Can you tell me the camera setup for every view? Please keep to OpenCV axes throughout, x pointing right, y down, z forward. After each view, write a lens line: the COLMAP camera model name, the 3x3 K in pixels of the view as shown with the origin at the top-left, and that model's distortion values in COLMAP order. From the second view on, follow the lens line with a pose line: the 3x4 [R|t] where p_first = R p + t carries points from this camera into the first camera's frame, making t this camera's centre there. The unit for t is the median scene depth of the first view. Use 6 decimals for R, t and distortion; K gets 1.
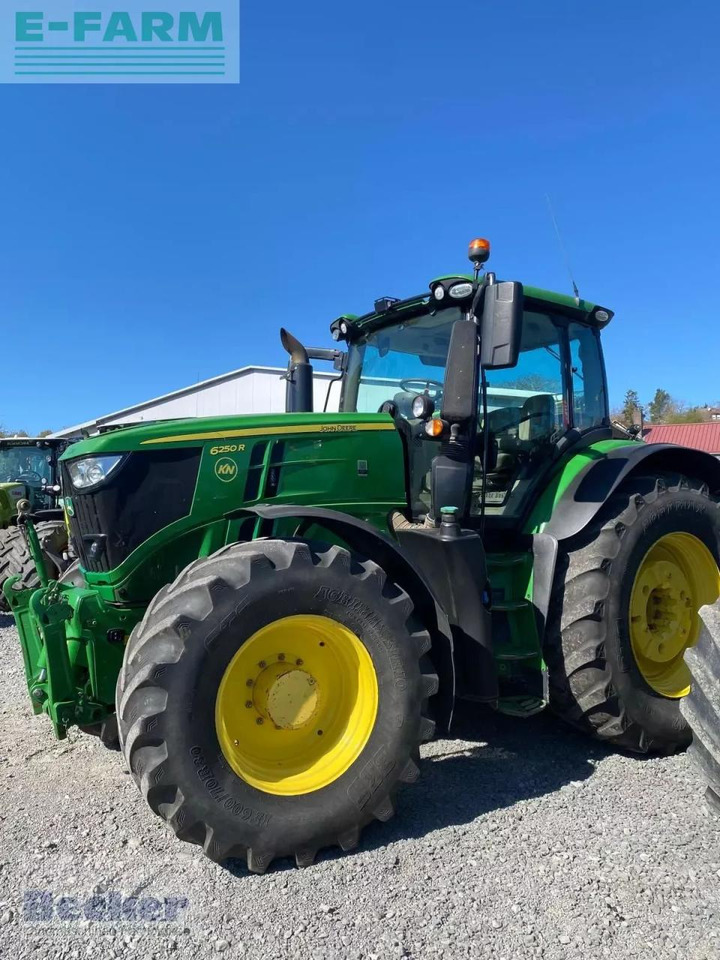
lens RADIAL K [[704.8, 0, 354.8], [0, 704.8, 481.7], [0, 0, 1]] dist [0.028590, -0.033707]
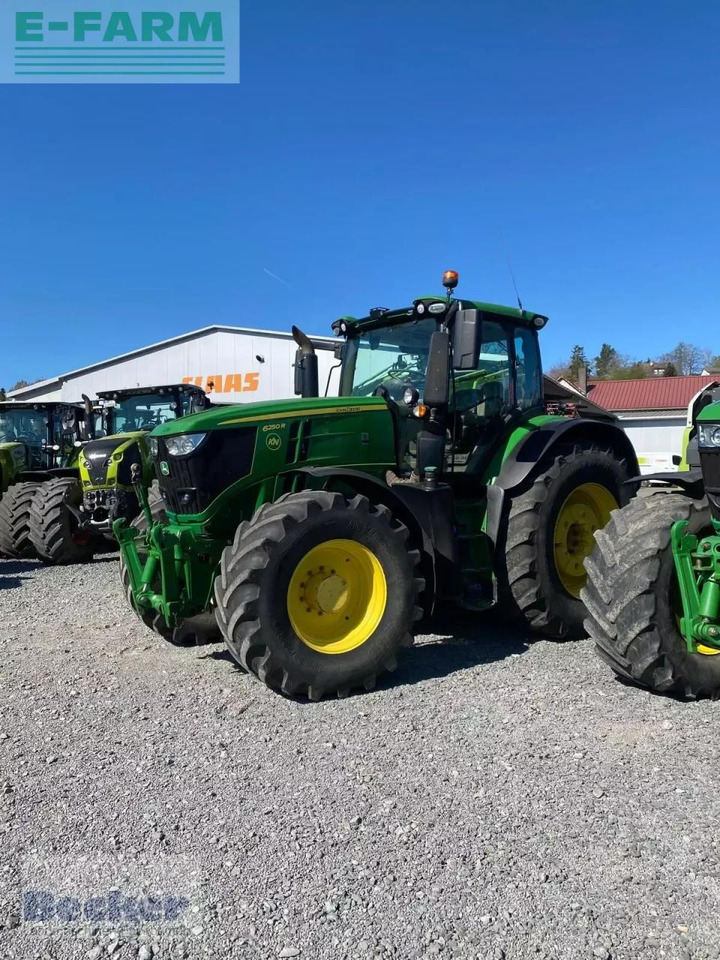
lens RADIAL K [[704.8, 0, 354.8], [0, 704.8, 481.7], [0, 0, 1]] dist [0.028590, -0.033707]
pose [[0.997716, -0.009092, 0.066931, -0.109529], [0.004661, 0.997804, 0.066065, -0.028087], [-0.067385, -0.065603, 0.995568, -0.397208]]
